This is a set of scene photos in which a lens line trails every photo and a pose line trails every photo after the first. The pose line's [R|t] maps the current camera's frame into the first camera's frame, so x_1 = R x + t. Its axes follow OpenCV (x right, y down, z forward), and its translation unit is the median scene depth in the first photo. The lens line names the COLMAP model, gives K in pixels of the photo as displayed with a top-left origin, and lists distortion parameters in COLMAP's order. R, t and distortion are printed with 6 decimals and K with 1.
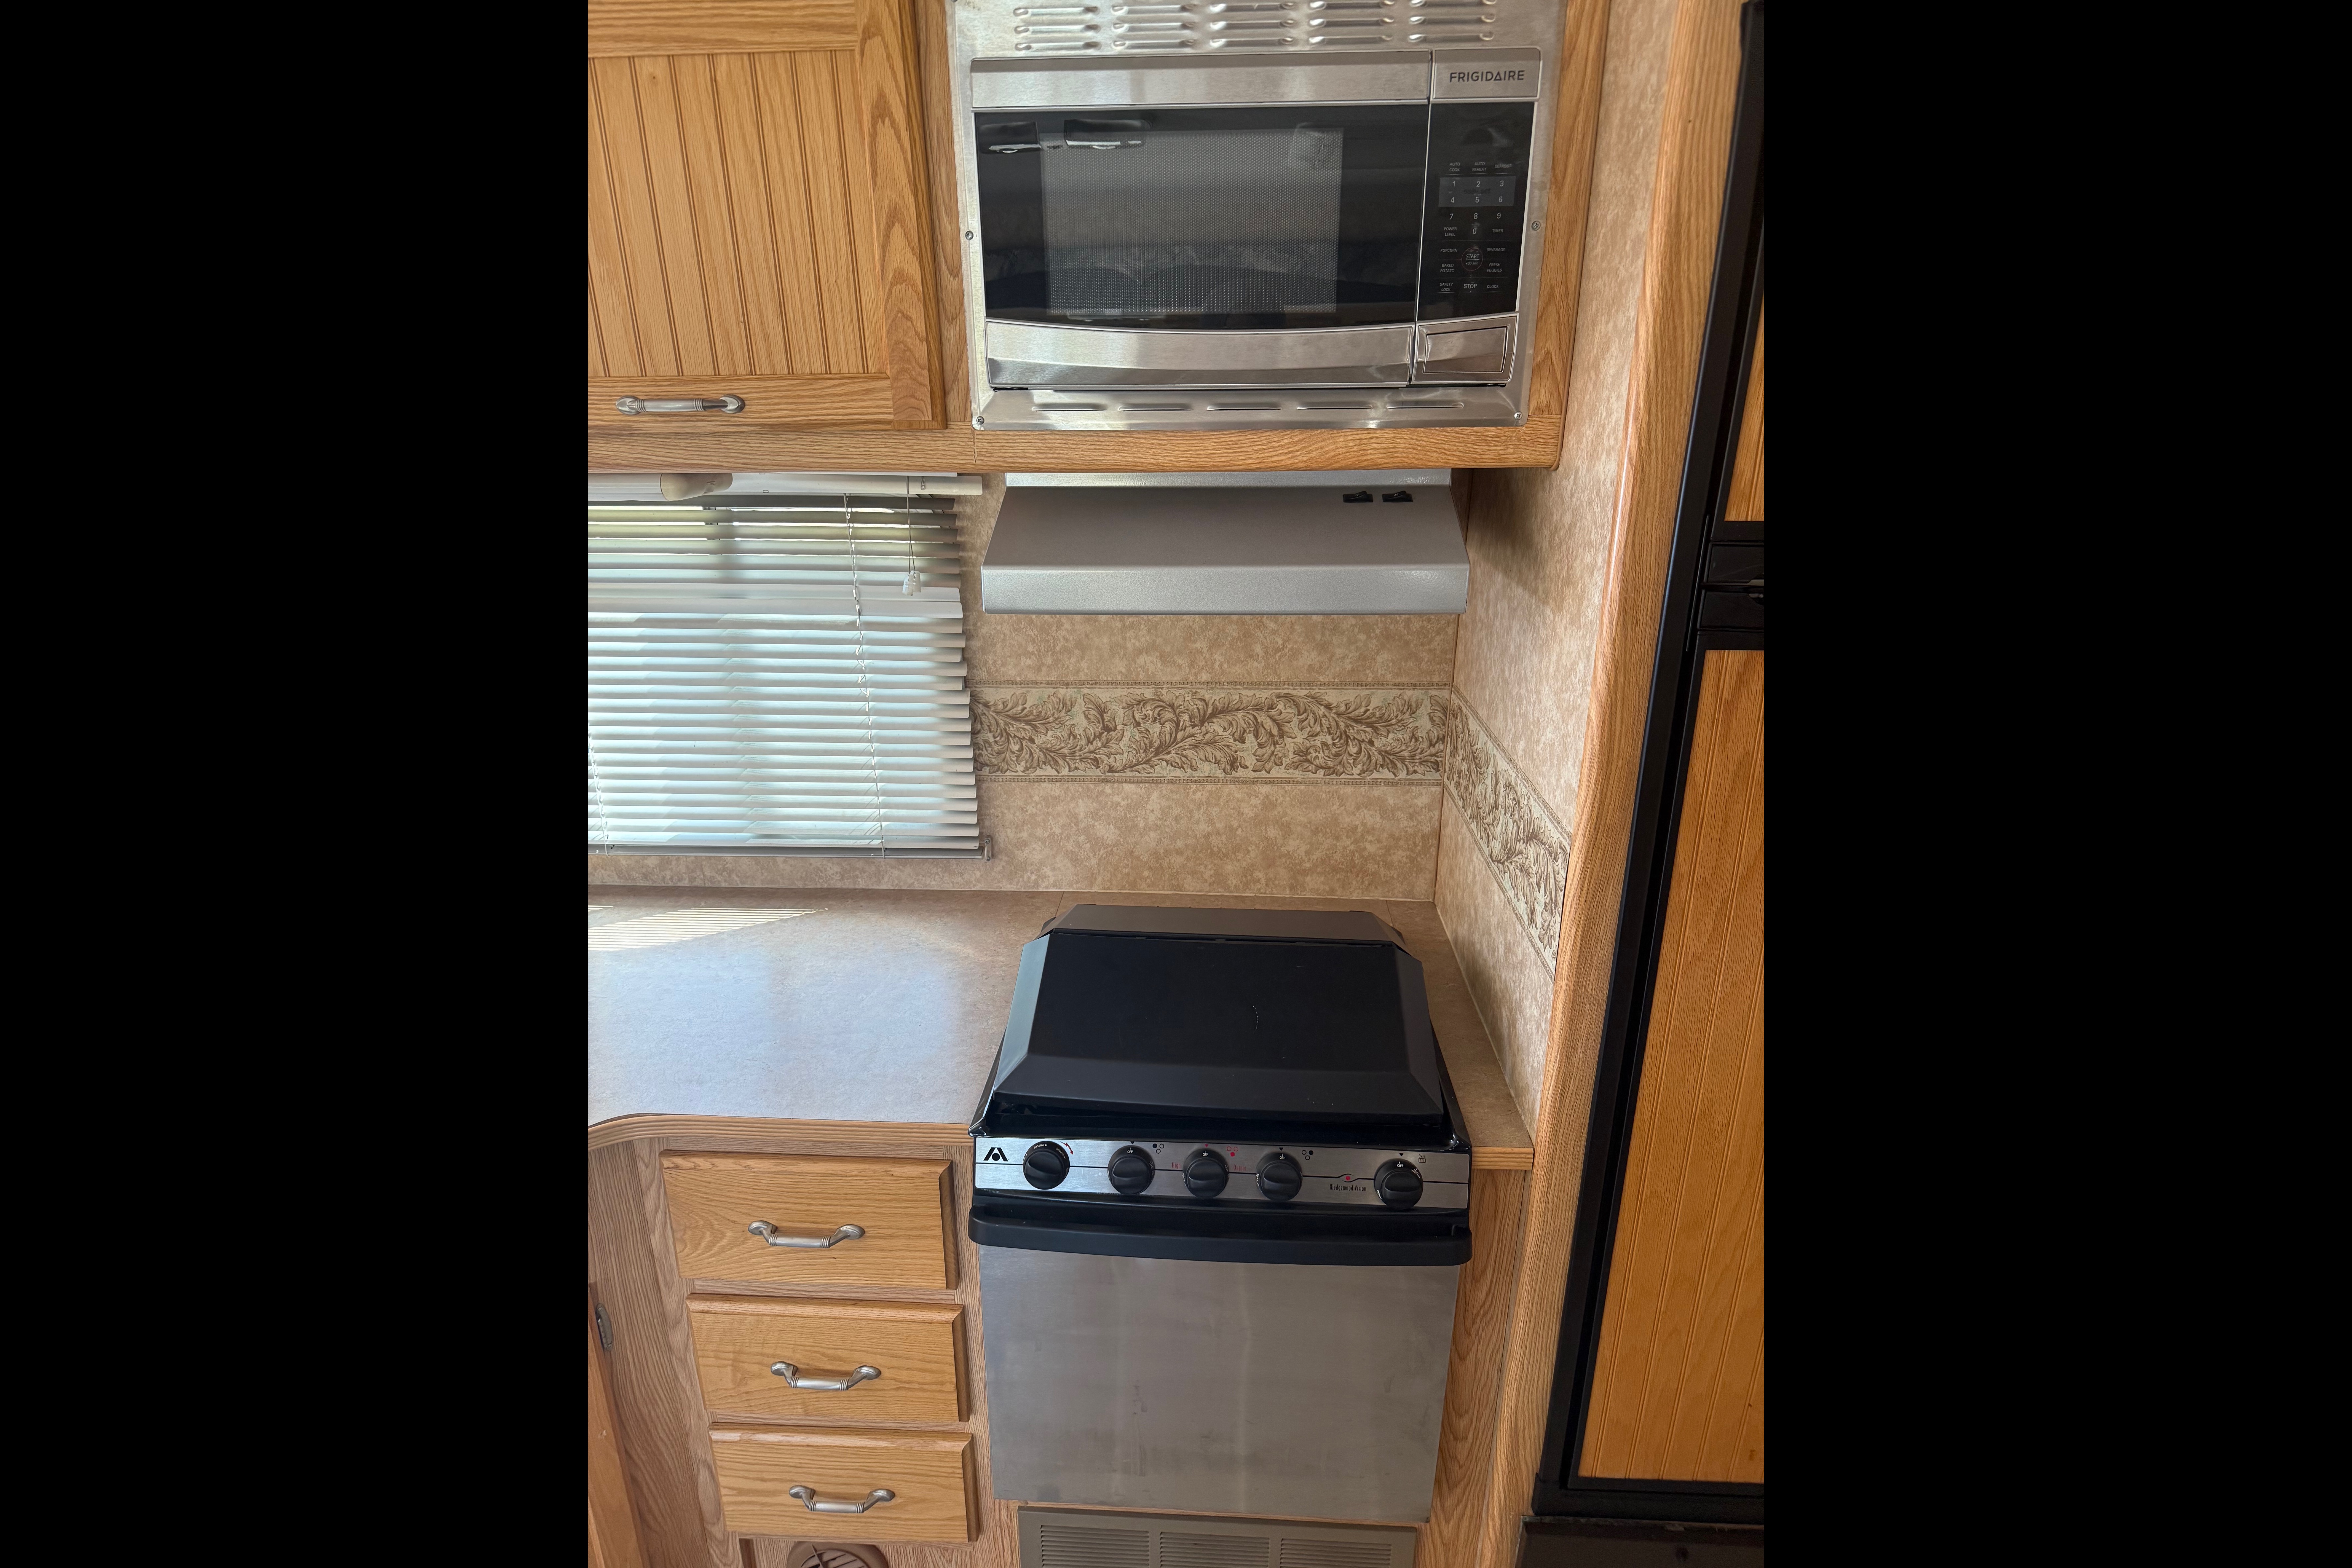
lens RADIAL K [[1089.7, 0, 1189.8], [0, 1089.7, 793.5], [0, 0, 1]] dist [0.071458, -0.089461]
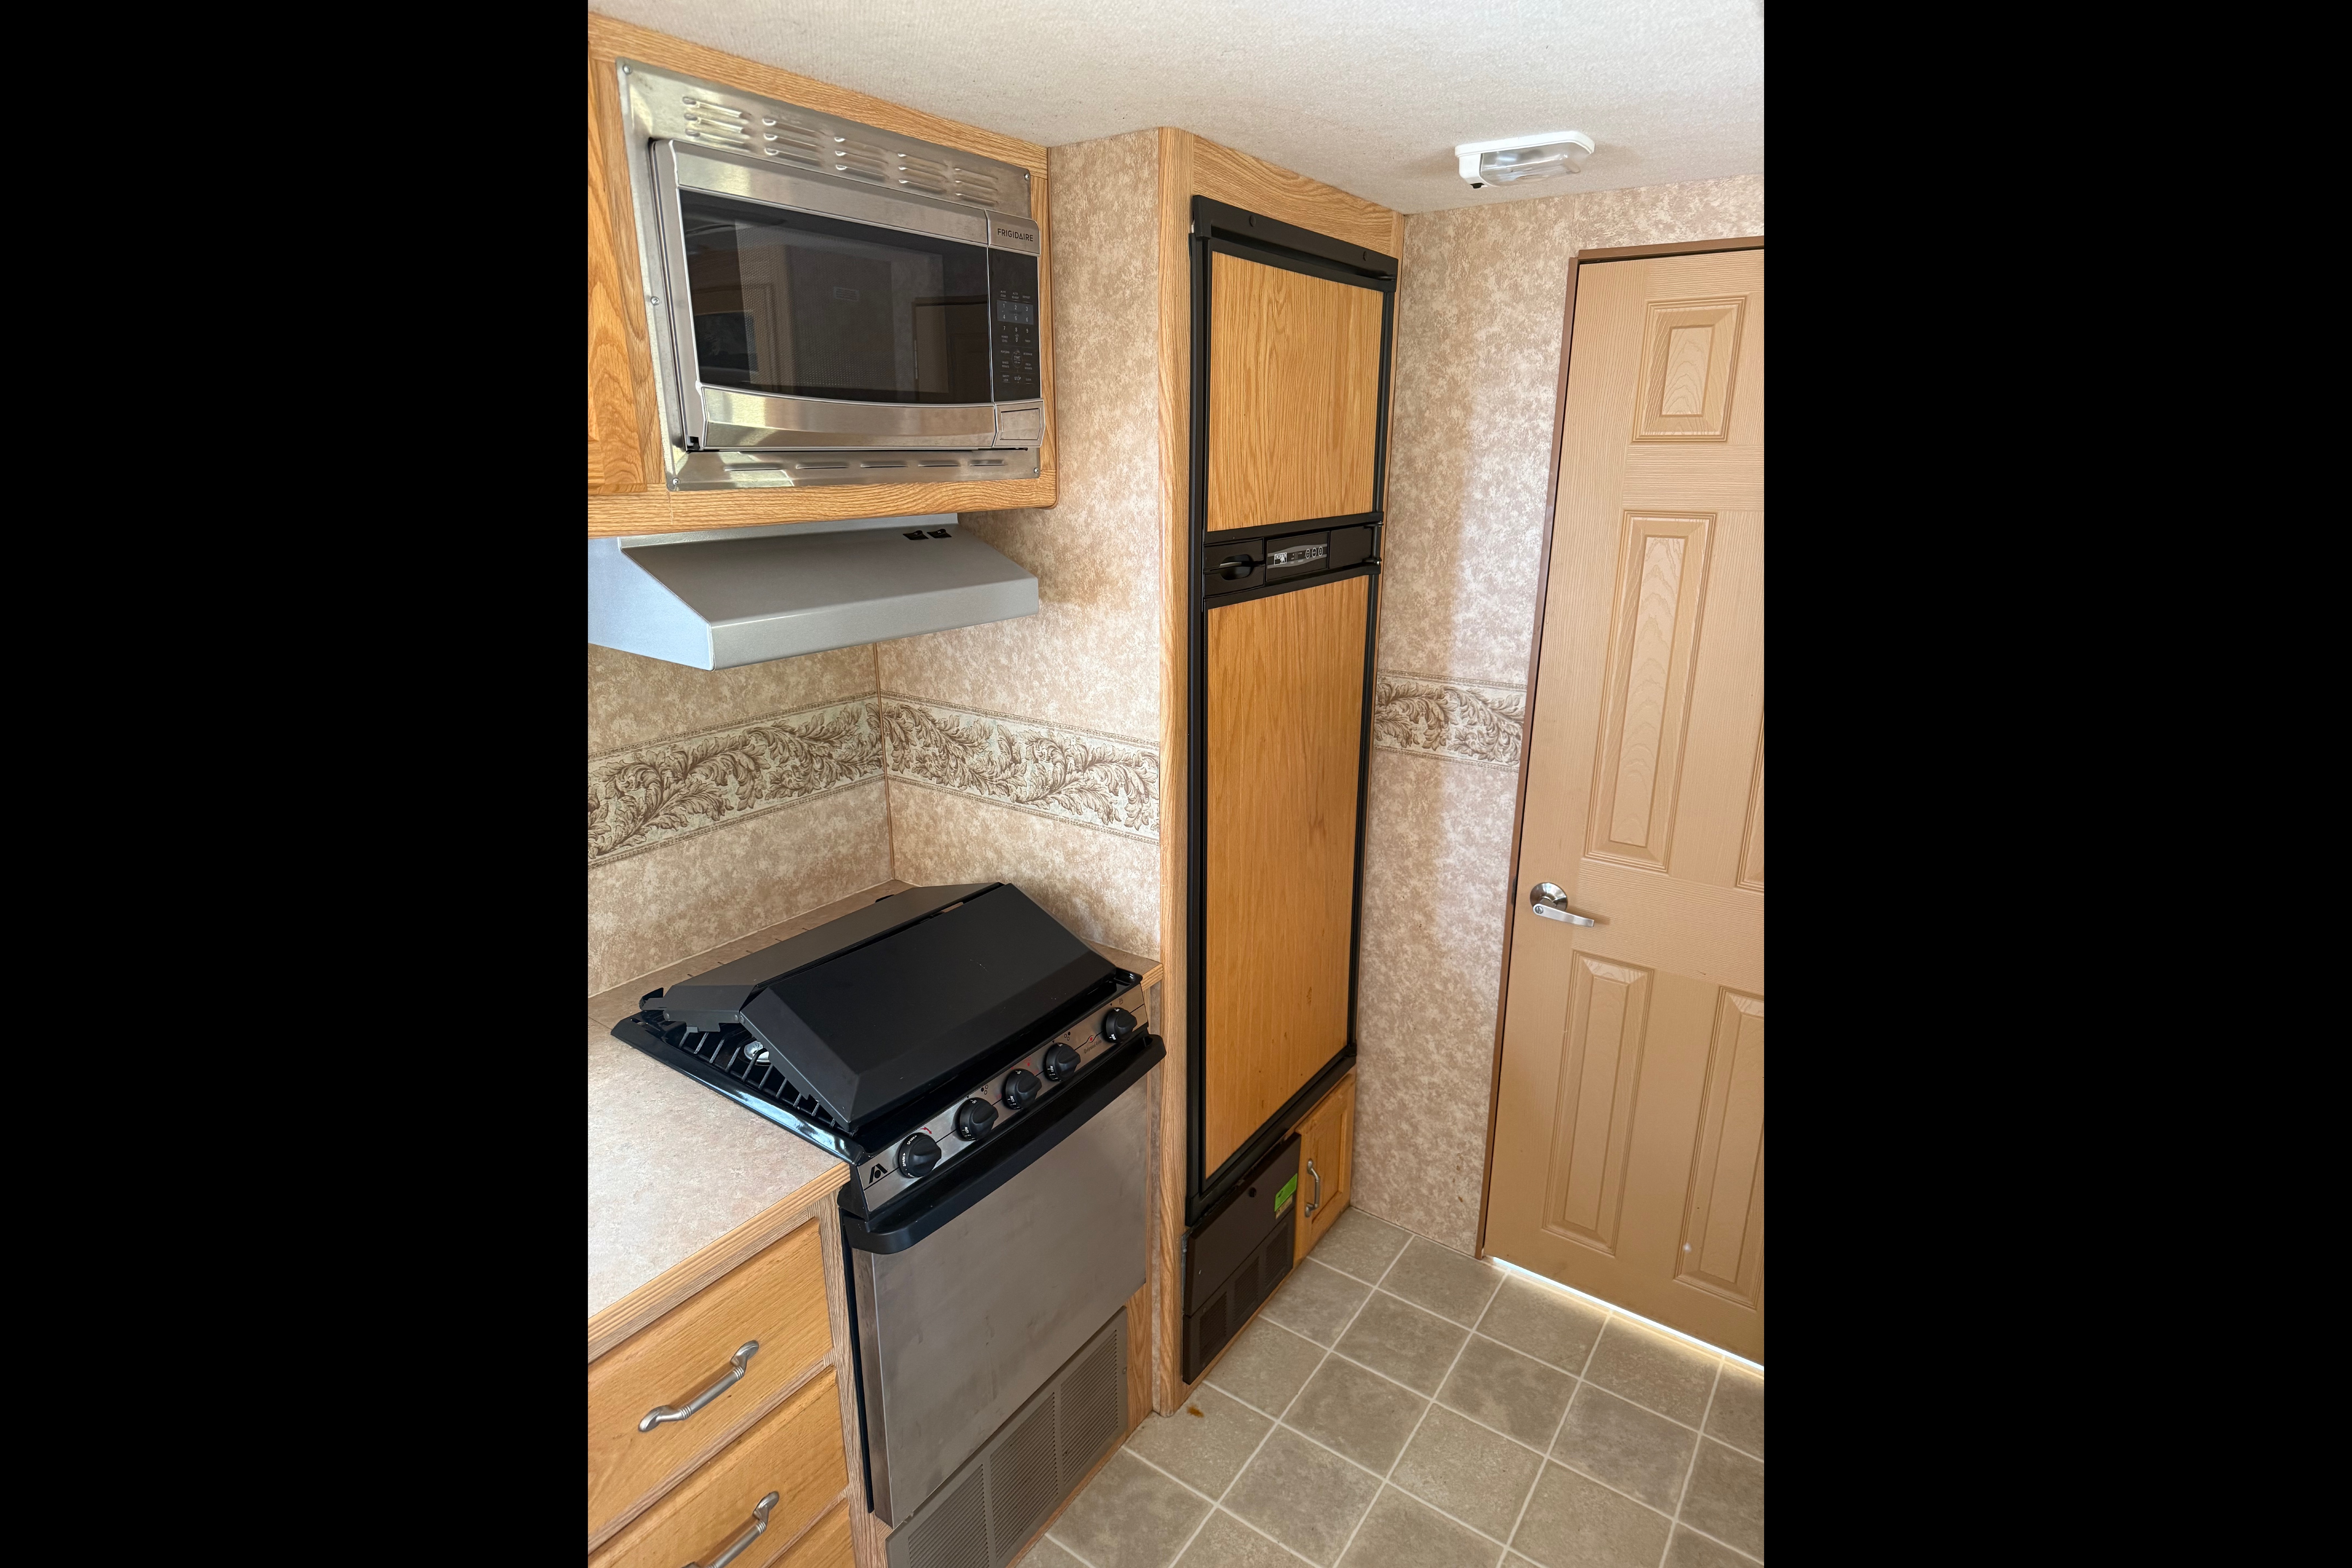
lens RADIAL K [[1111.5, 0, 1175.8], [0, 1111.5, 792.0], [0, 0, 1]] dist [0.072513, -0.097079]
pose [[0.530778, -0.252382, 0.809060, -0.574952], [0.280827, 0.953074, 0.113072, -0.041222], [-0.799632, 0.167190, 0.576746, 0.068606]]
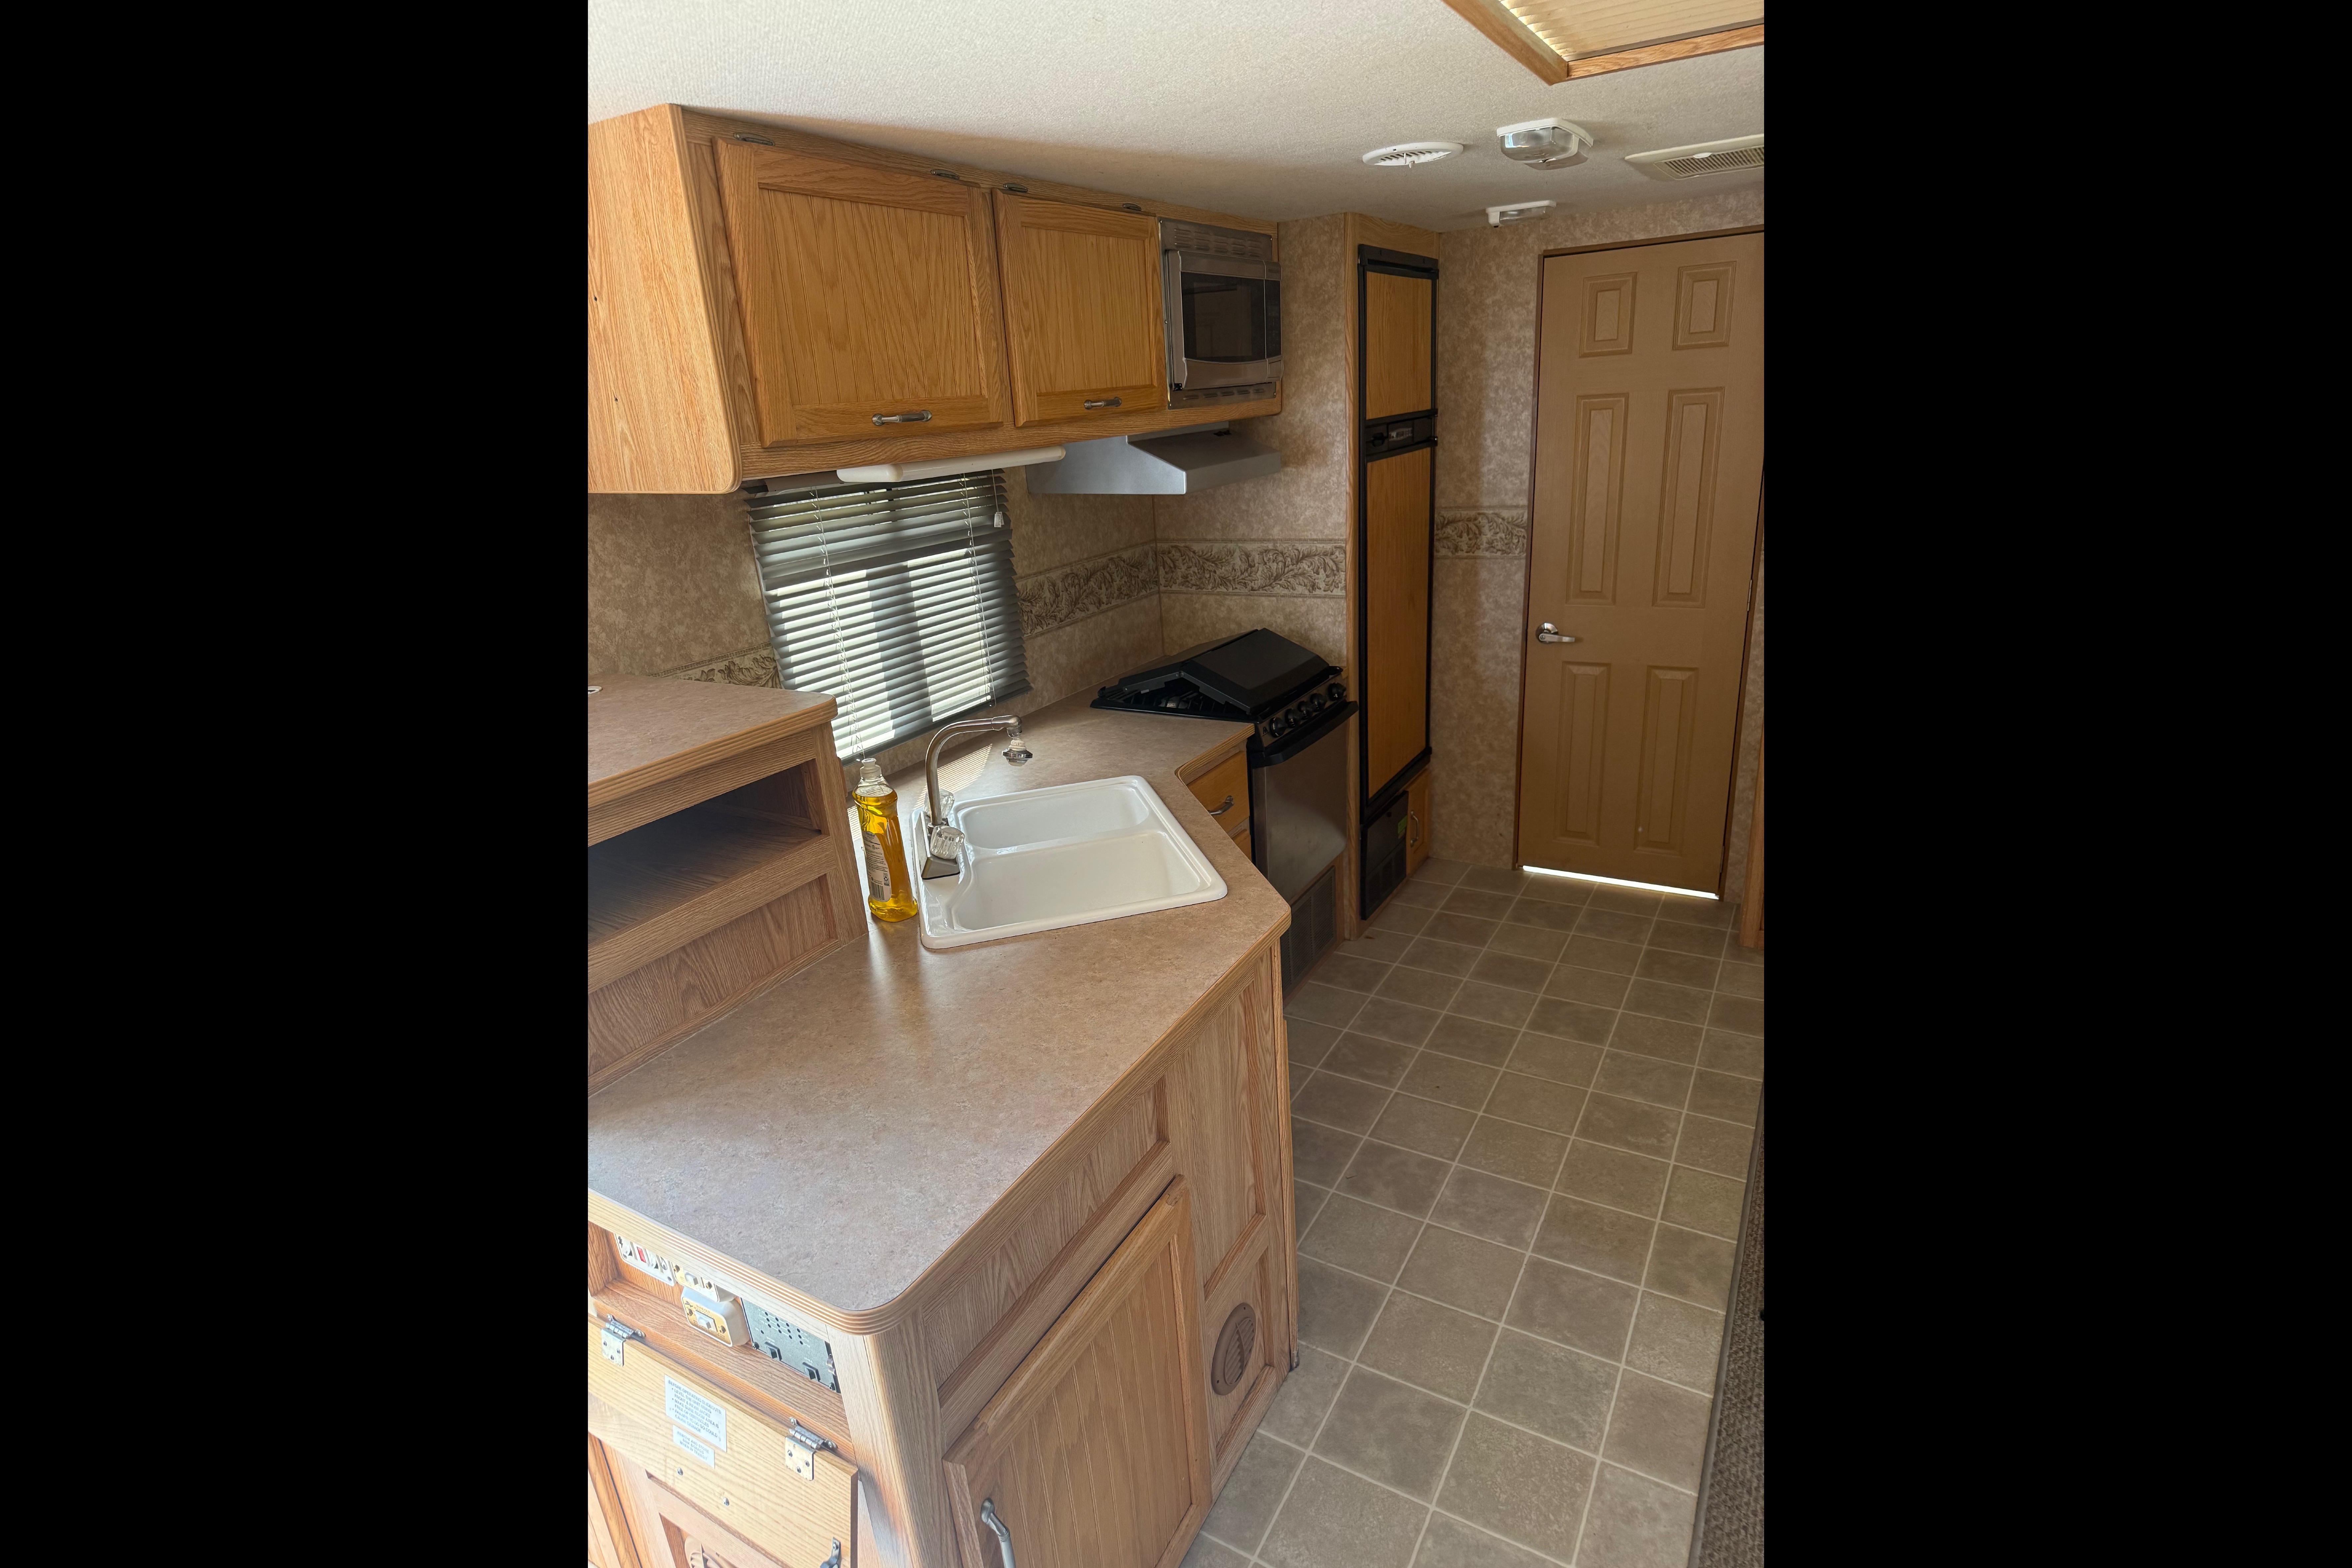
lens RADIAL K [[1119.0, 0, 1130.2], [0, 1119.0, 839.8], [0, 0, 1]] dist [0.018780, -0.058862]
pose [[0.480532, -0.352756, 0.802903, -1.592610], [0.361820, 0.913728, 0.184900, 0.007718], [-0.798859, 0.201656, 0.566709, -0.018927]]
